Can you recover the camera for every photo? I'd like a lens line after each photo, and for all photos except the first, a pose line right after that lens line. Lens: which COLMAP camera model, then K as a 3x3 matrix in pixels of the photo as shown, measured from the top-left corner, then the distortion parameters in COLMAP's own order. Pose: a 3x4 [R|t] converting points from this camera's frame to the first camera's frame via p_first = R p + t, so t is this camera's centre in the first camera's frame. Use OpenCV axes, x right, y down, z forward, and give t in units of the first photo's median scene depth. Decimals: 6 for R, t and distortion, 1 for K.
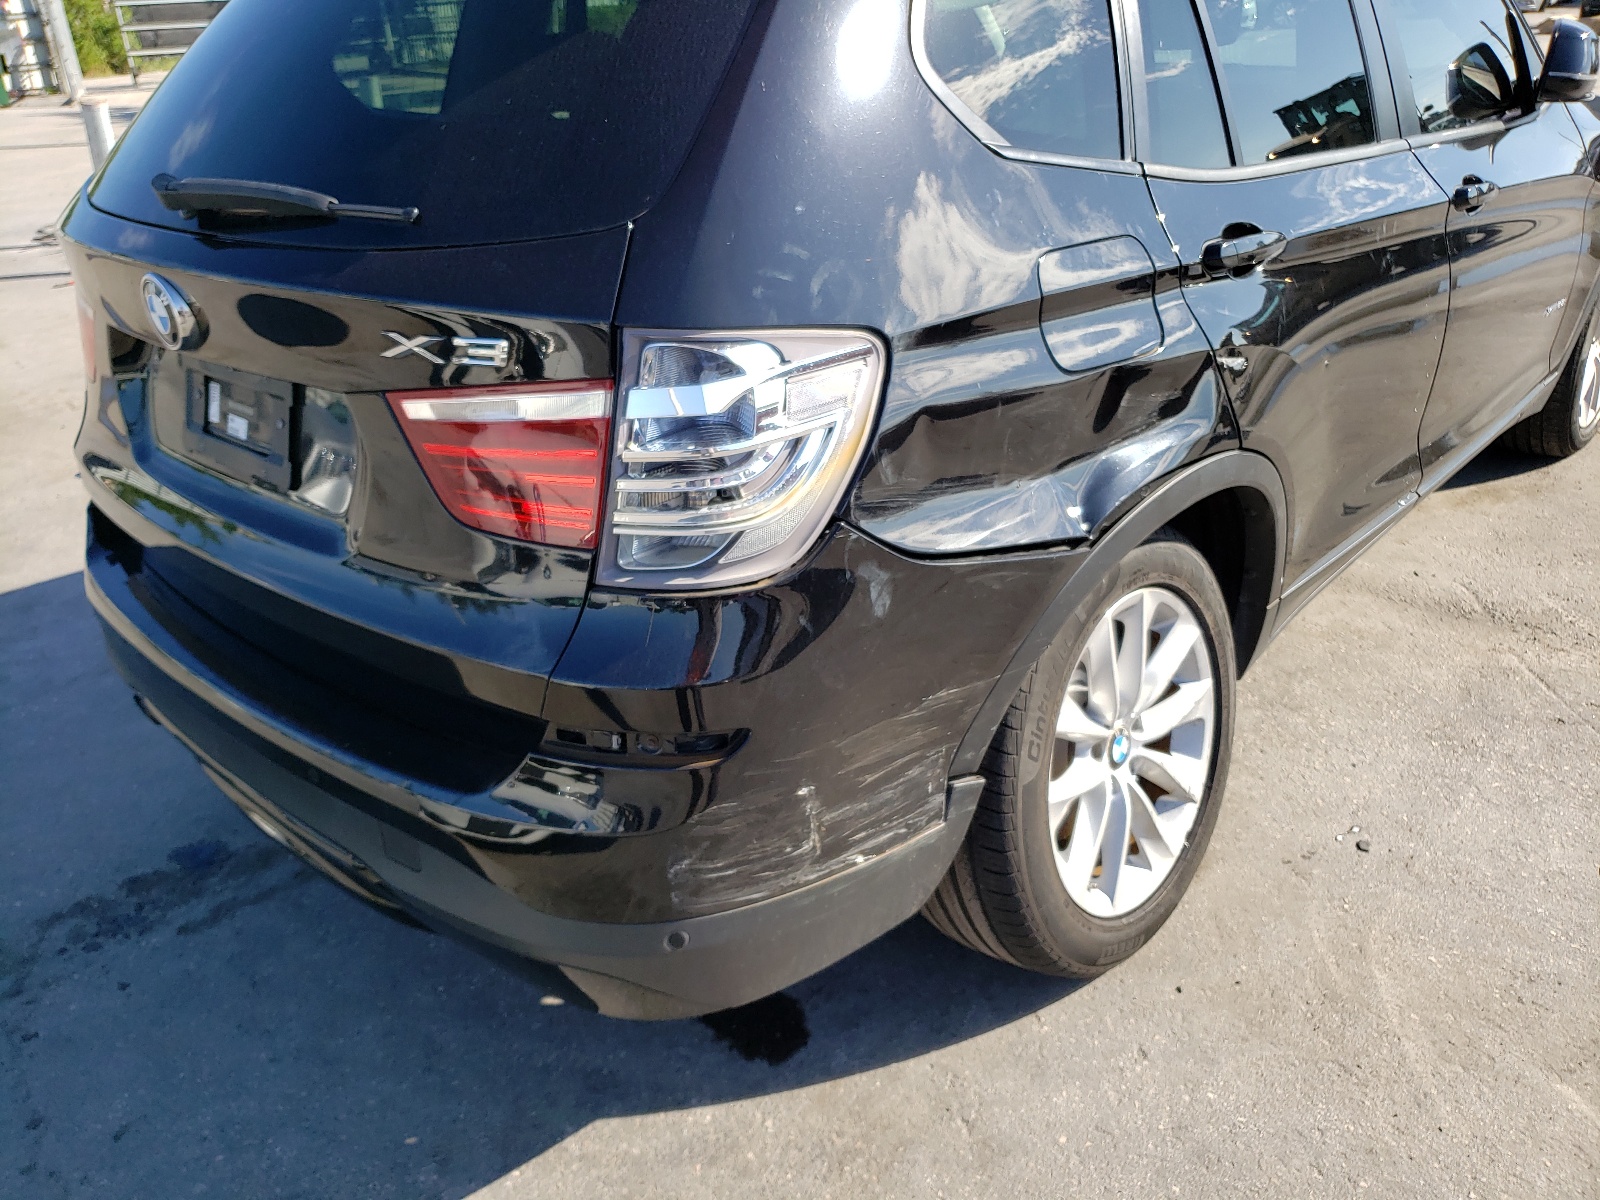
lens RADIAL K [[1302.7, 0, 800.0], [0, 1302.7, 600.0], [0, 0, 1]] dist [0.035017, -0.017278]
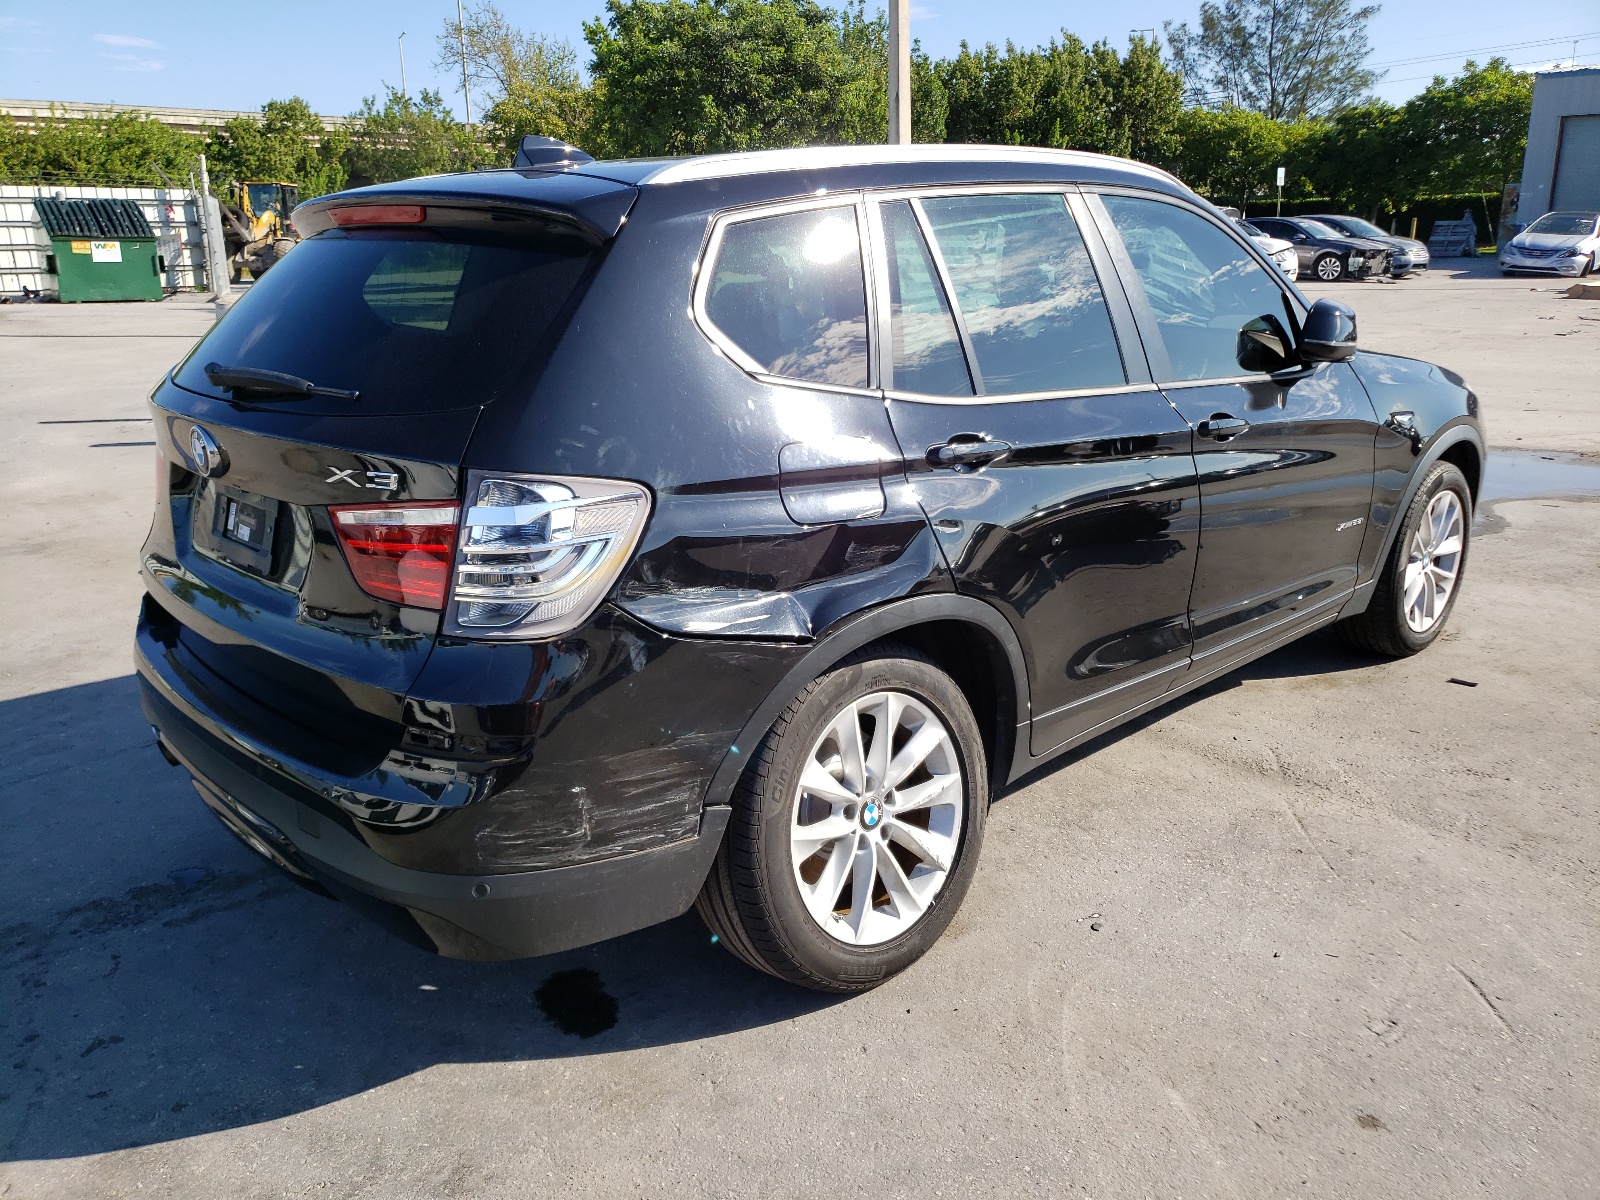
lens RADIAL K [[1318.9, 0, 800.0], [0, 1318.9, 600.0], [0, 0, 1]] dist [0.036671, -0.007865]
pose [[0.996015, 0.058605, -0.067232, 0.278107], [-0.068380, 0.985737, -0.153772, 0.121679], [0.057262, 0.157757, 0.985816, -0.387845]]
